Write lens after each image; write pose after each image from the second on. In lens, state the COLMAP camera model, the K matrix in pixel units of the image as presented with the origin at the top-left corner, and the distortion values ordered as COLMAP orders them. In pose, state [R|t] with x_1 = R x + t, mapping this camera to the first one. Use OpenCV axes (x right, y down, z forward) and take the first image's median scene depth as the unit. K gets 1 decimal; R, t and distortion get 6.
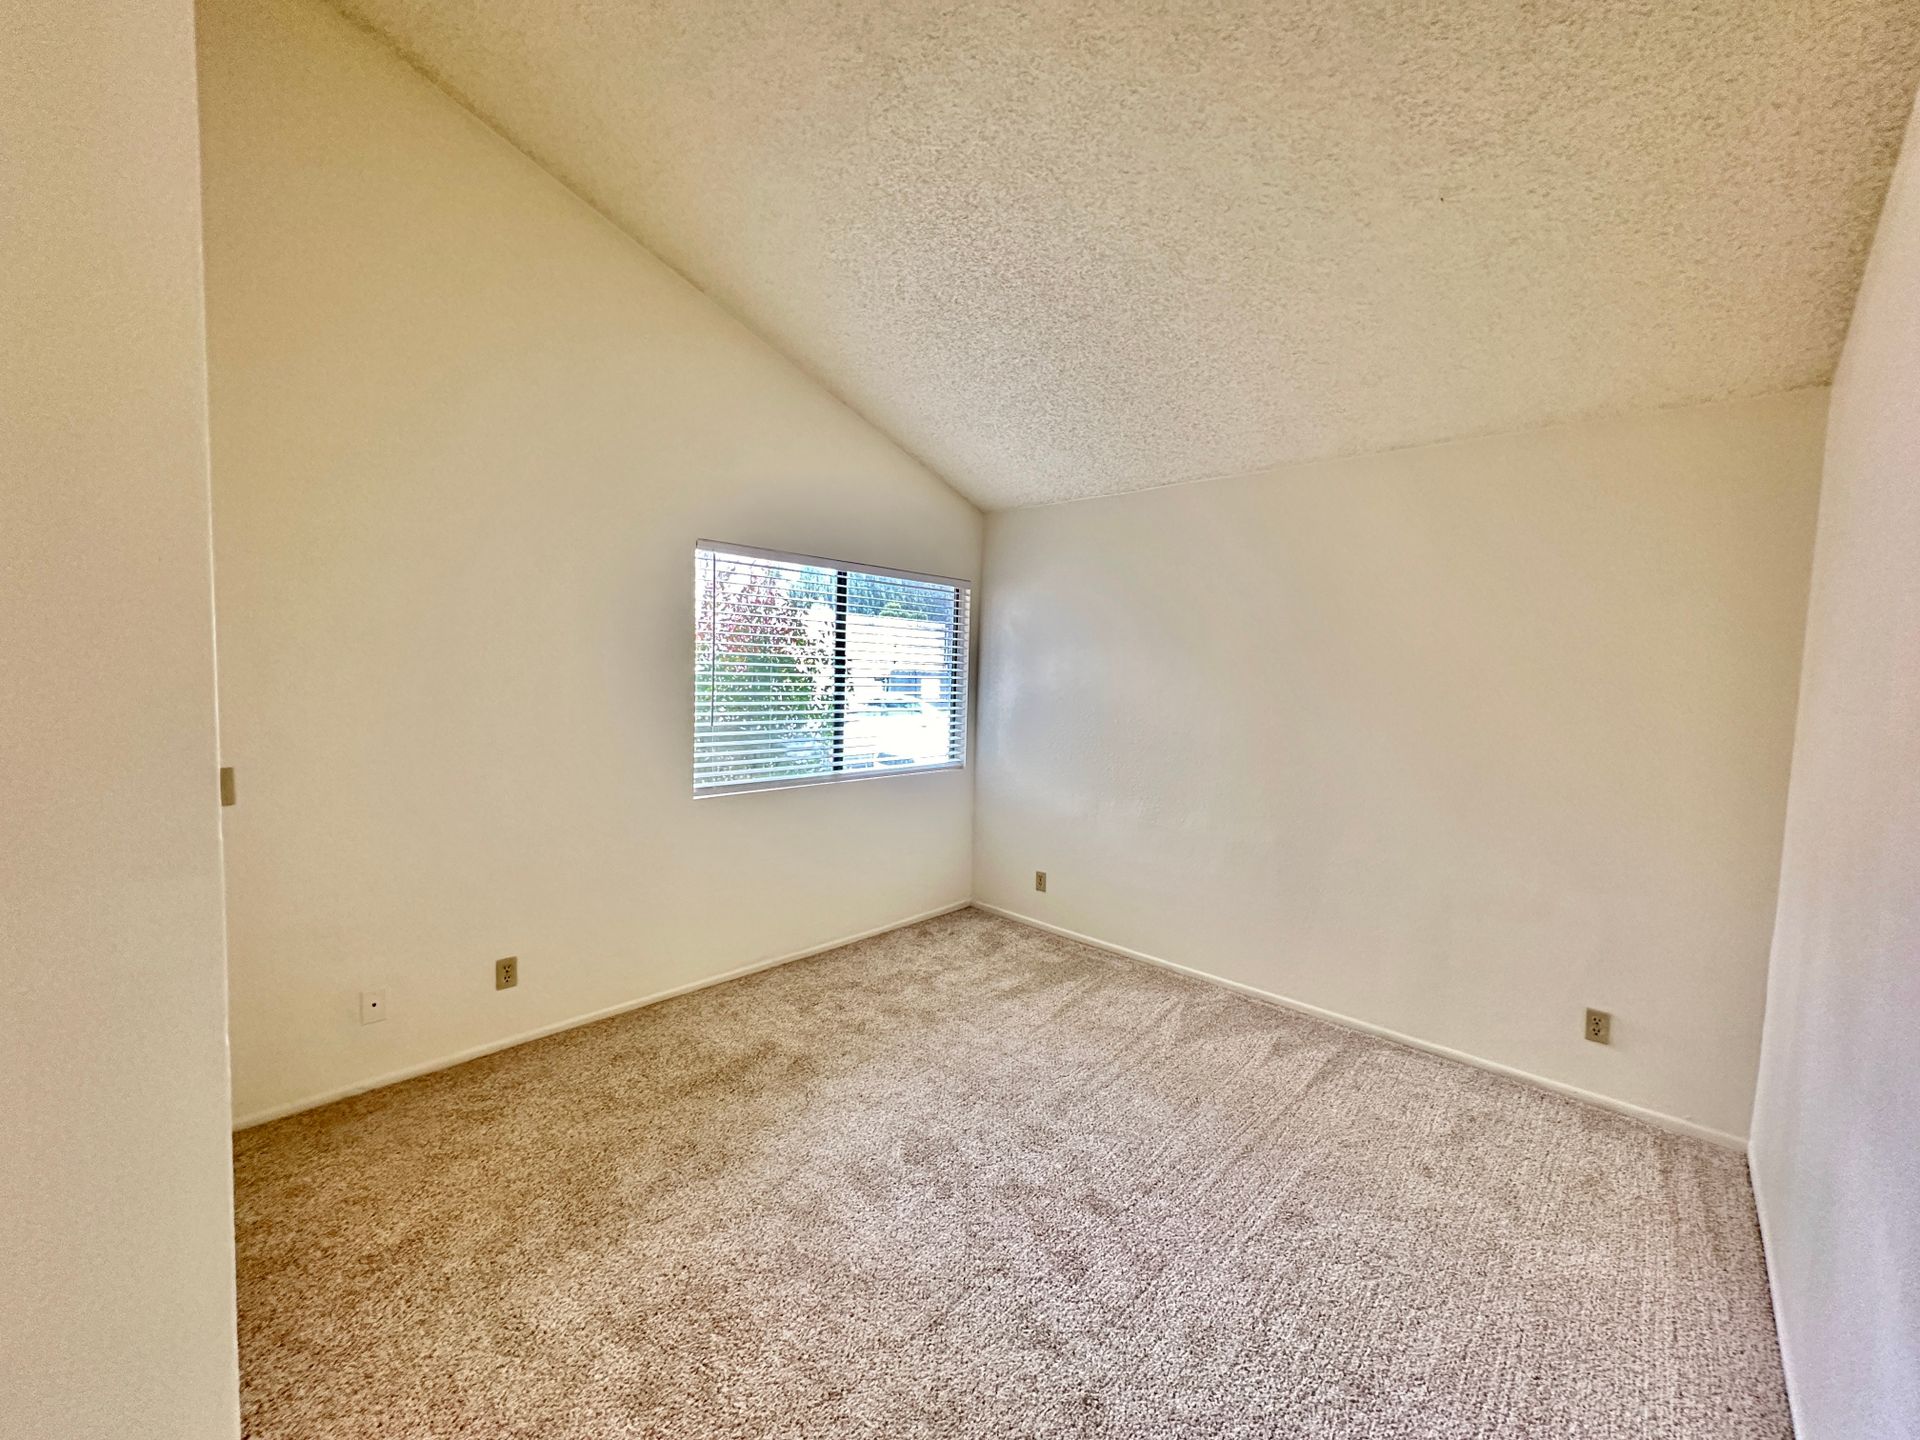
lens RADIAL K [[767.8, 0, 960.0], [0, 767.8, 720.0], [0, 0, 1]] dist [0.002500, 0.000357]
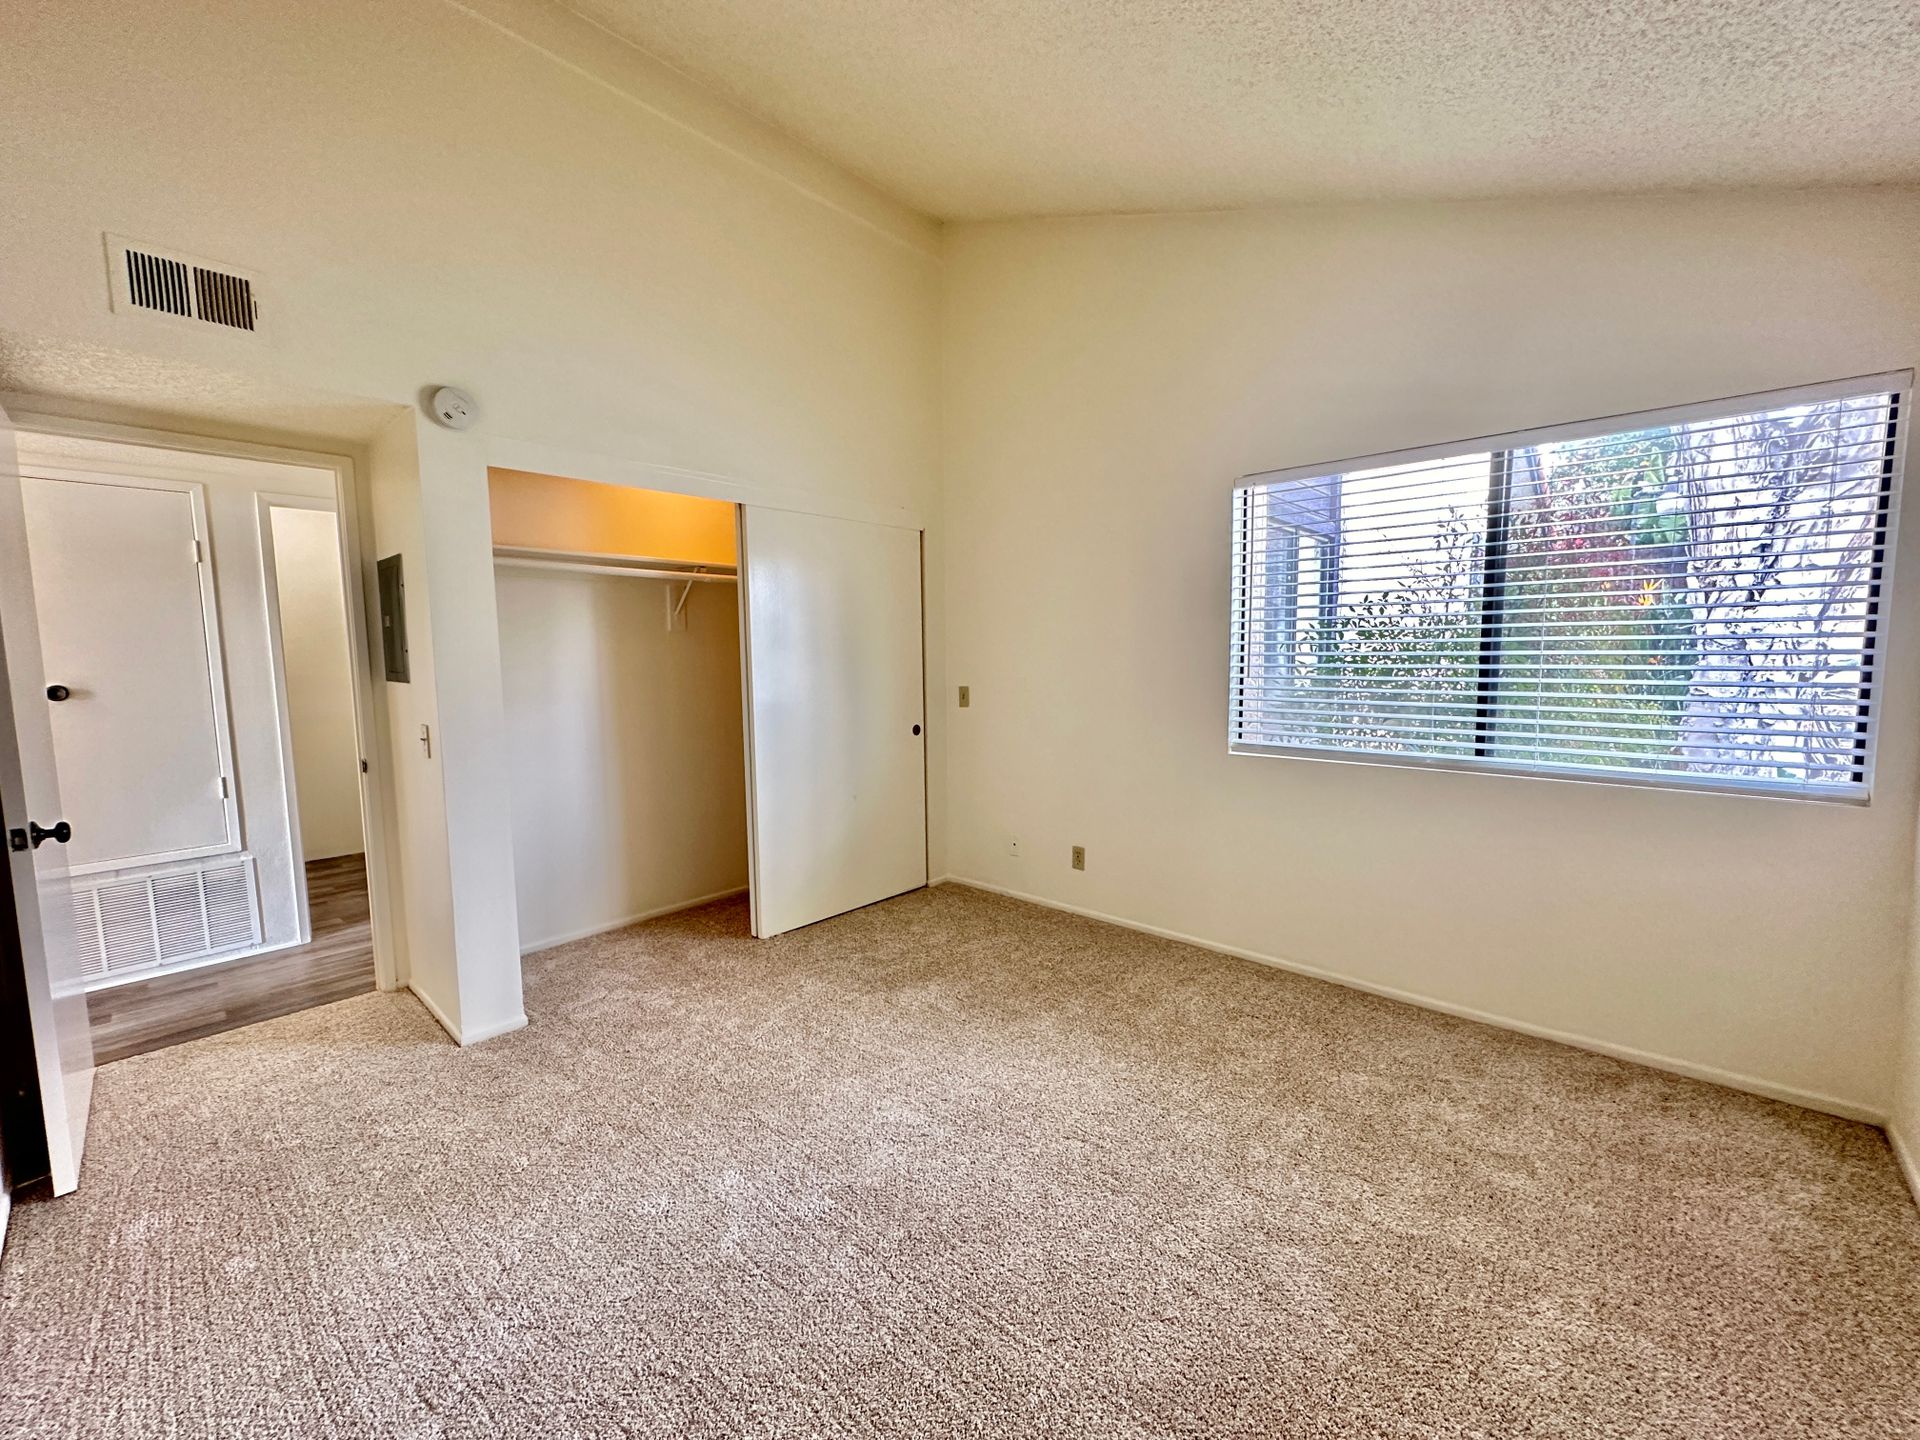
lens RADIAL K [[767.8, 0, 960.0], [0, 767.8, 720.0], [0, 0, 1]] dist [0.002500, 0.000357]
pose [[0.006280, 0.057981, -0.998298, 0.524107], [-0.054229, 0.996868, 0.057557, 0.021449], [0.998509, 0.053776, 0.009404, 0.571720]]
